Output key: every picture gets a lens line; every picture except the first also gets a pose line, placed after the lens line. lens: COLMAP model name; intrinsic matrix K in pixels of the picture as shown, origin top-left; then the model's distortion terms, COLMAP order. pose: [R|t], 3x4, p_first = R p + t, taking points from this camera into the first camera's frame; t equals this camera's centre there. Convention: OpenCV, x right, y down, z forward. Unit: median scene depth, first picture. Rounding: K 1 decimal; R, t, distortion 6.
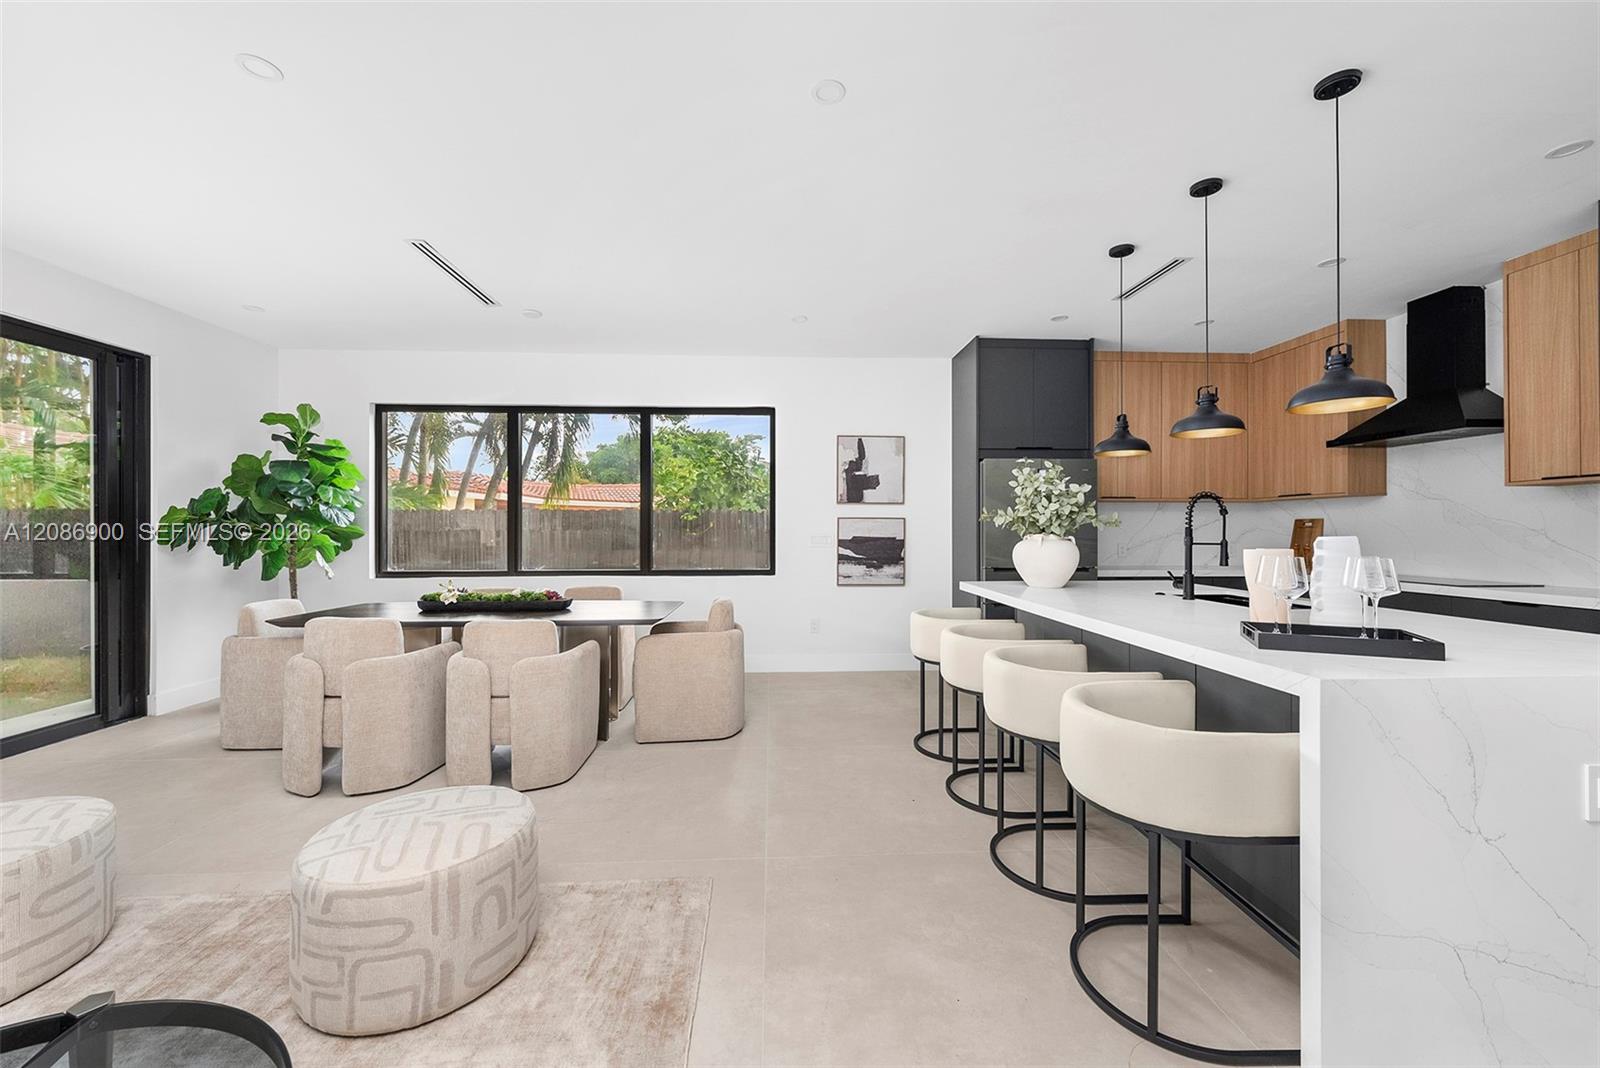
lens RADIAL K [[612.2, 0, 797.5], [0, 612.2, 531.7], [0, 0, 1]] dist [-0.000764, 0.000045]
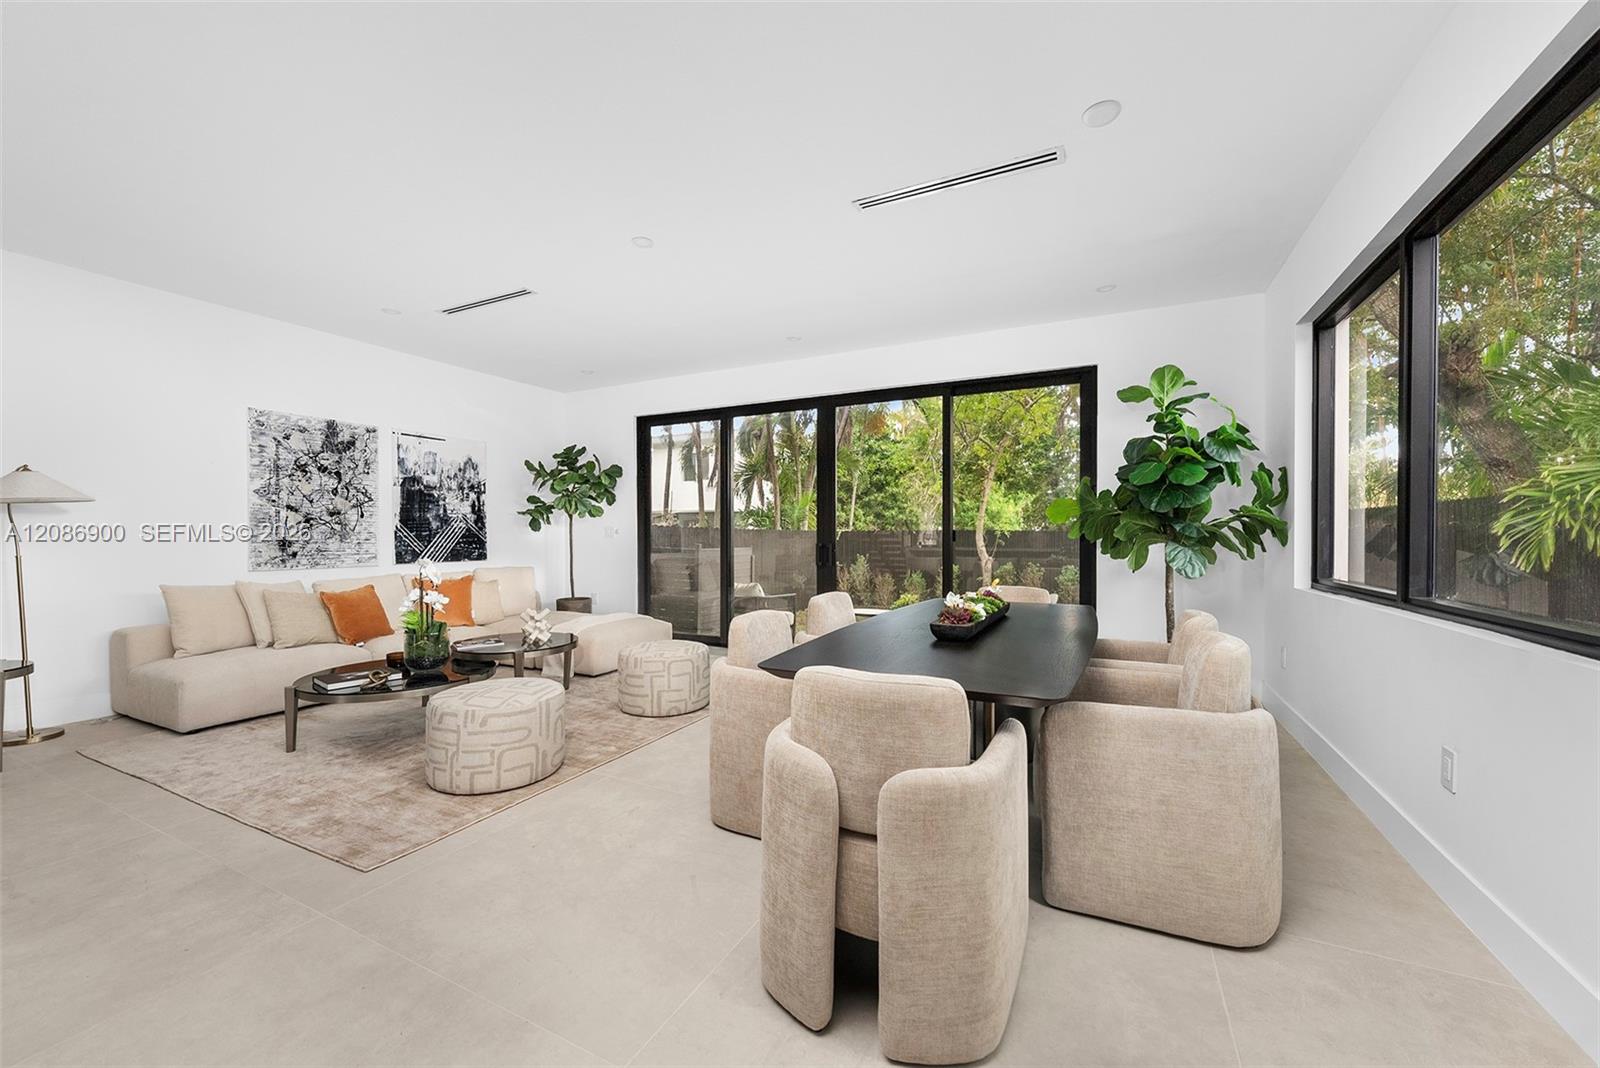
lens RADIAL K [[612.2, 0, 797.2], [0, 612.2, 538.3], [0, 0, 1]] dist [-0.000764, 0.000045]
pose [[-0.491474, 0.006475, -0.870868, 0.184639], [-0.000606, 0.999970, 0.007777, 0.021627], [0.870892, 0.004349, -0.491455, 1.042712]]
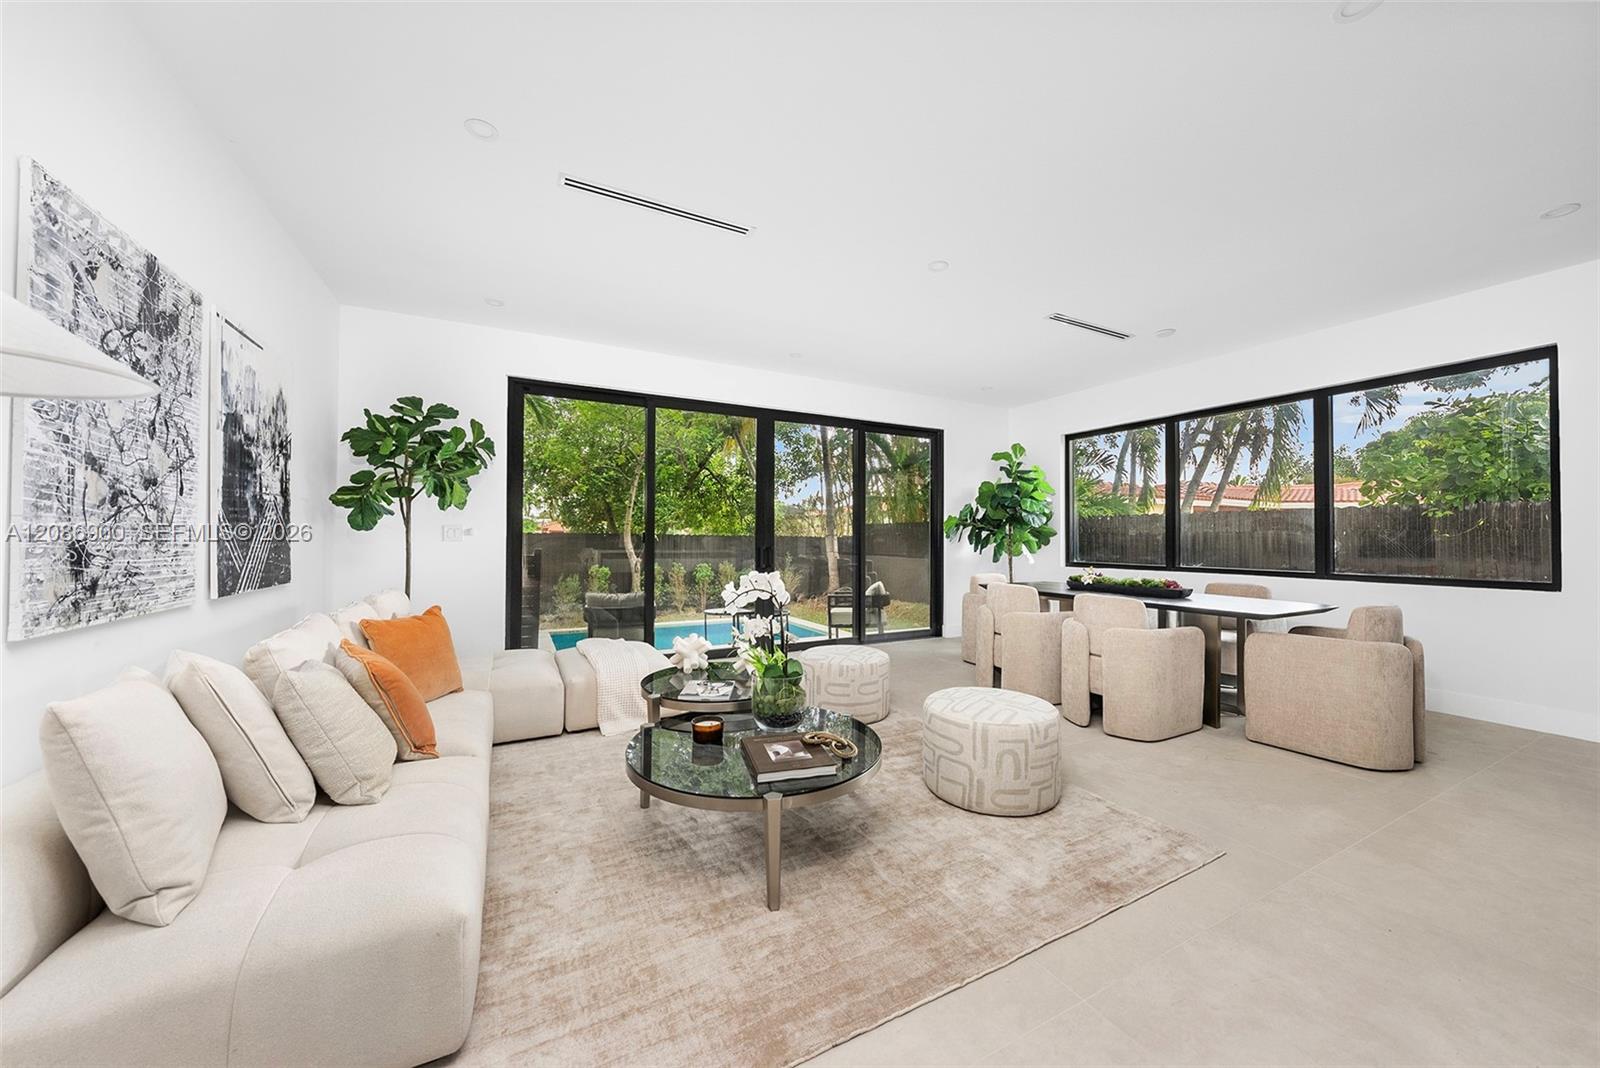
lens RADIAL K [[562.8, 0, 810.3], [0, 562.8, 531.5], [0, 0, 1]] dist [-0.000951, -0.000082]
pose [[0.425118, -0.008453, -0.905099, 0.219504], [-0.007289, 0.999892, -0.012761, 0.024338], [0.905109, 0.012022, 0.425010, -0.018954]]
